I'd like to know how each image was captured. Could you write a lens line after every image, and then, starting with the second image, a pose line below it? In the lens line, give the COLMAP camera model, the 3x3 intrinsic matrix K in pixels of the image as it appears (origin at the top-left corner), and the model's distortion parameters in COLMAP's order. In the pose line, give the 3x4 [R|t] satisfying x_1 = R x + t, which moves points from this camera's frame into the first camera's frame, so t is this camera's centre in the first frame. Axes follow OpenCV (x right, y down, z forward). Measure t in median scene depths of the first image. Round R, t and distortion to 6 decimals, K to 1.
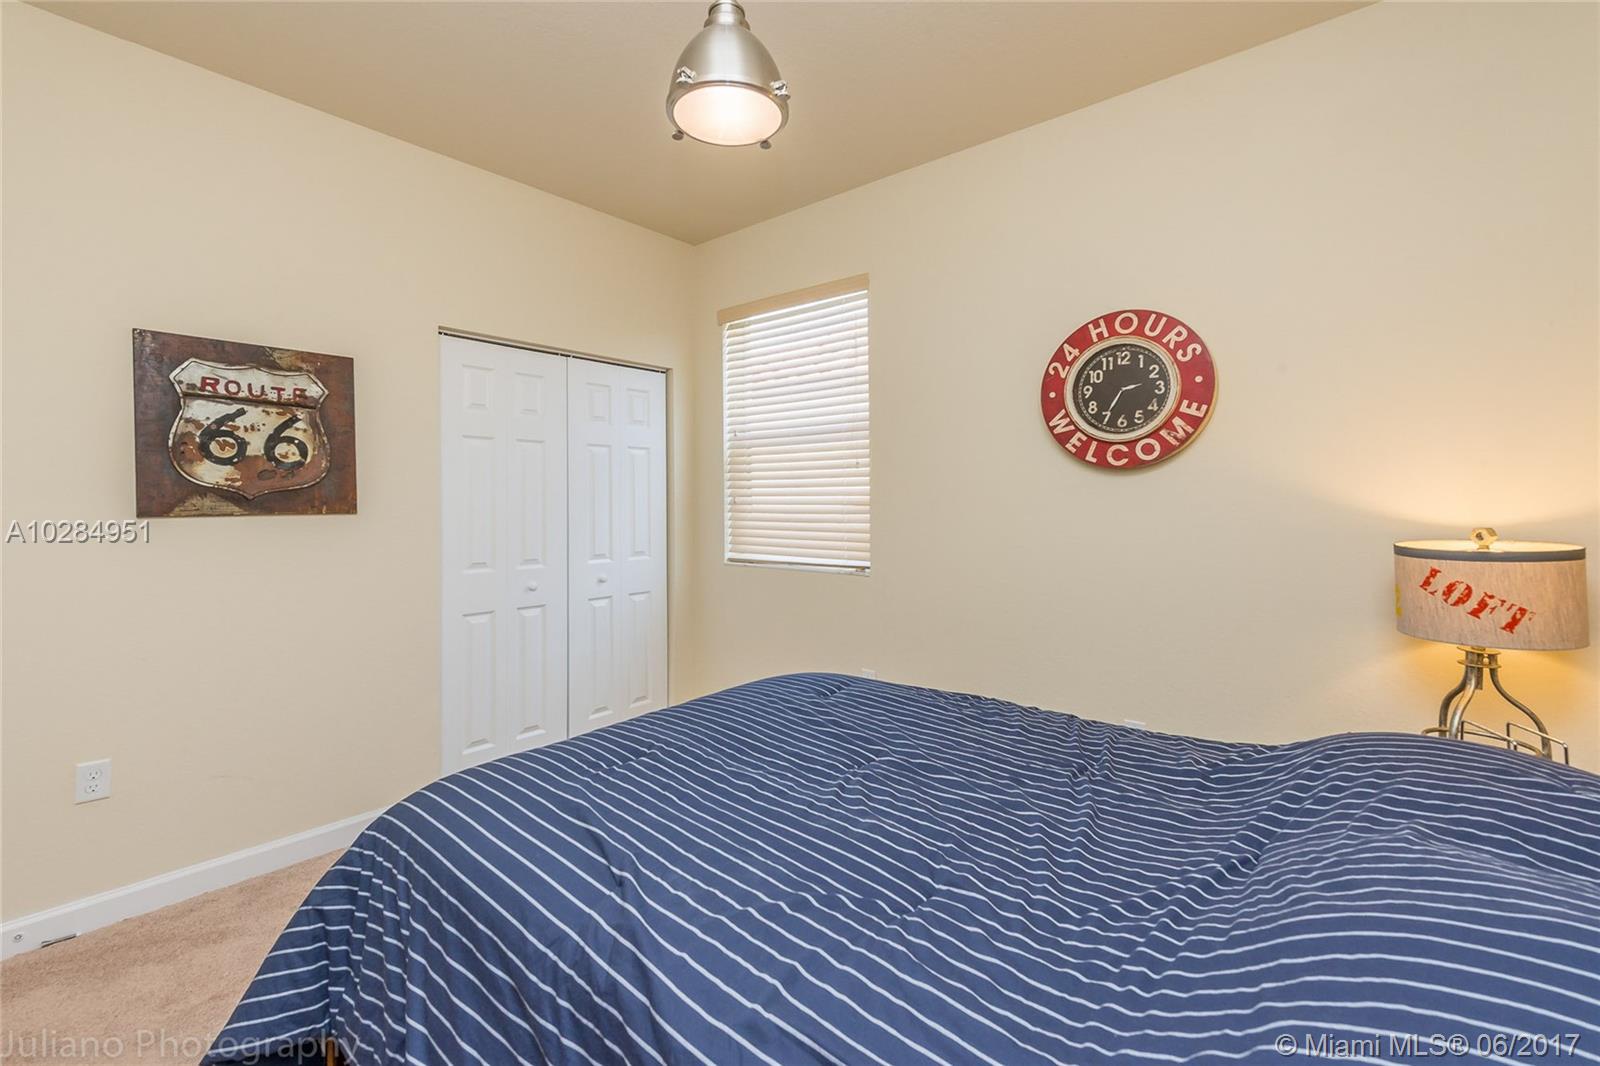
lens RADIAL K [[684.8, 0, 817.1], [0, 684.8, 509.0], [0, 0, 1]] dist [0.004616, 0.000110]
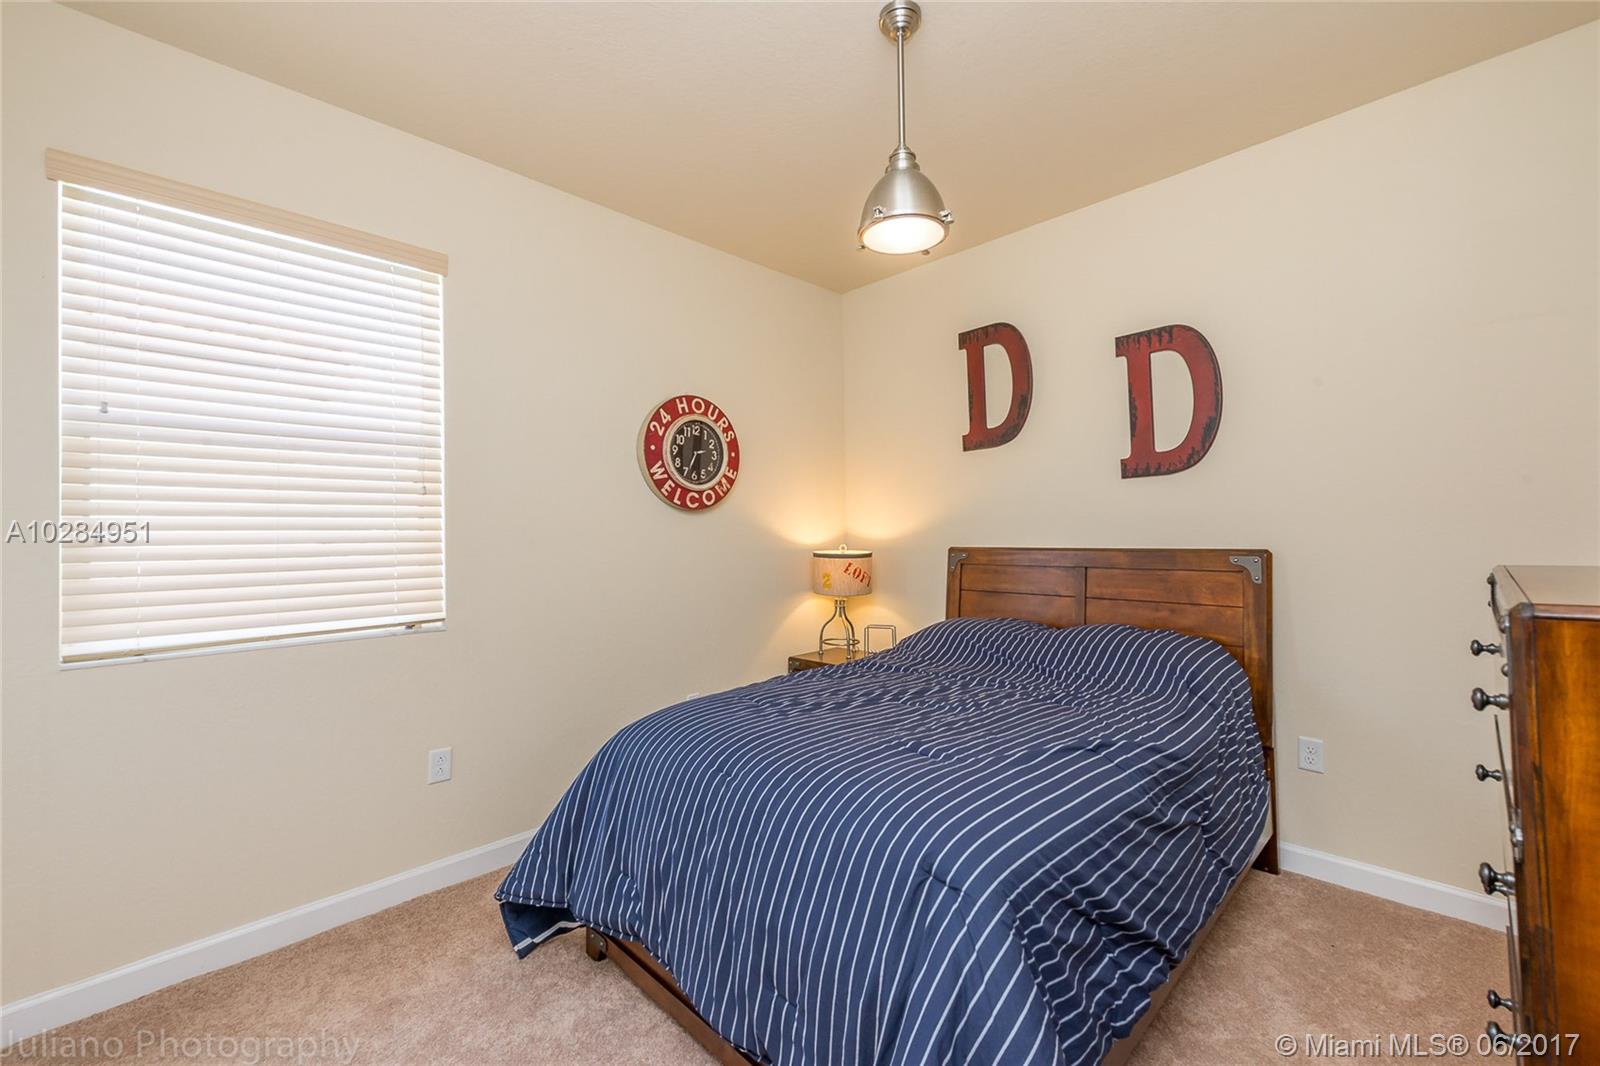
lens RADIAL K [[656.0, 0, 802.8], [0, 656.0, 527.2], [0, 0, 1]] dist [0.004744, 0.000088]
pose [[0.103238, 0.010627, 0.994600, -0.831763], [0.025830, 0.999577, -0.013361, -0.001264], [-0.994321, 0.027069, 0.102919, 0.644708]]
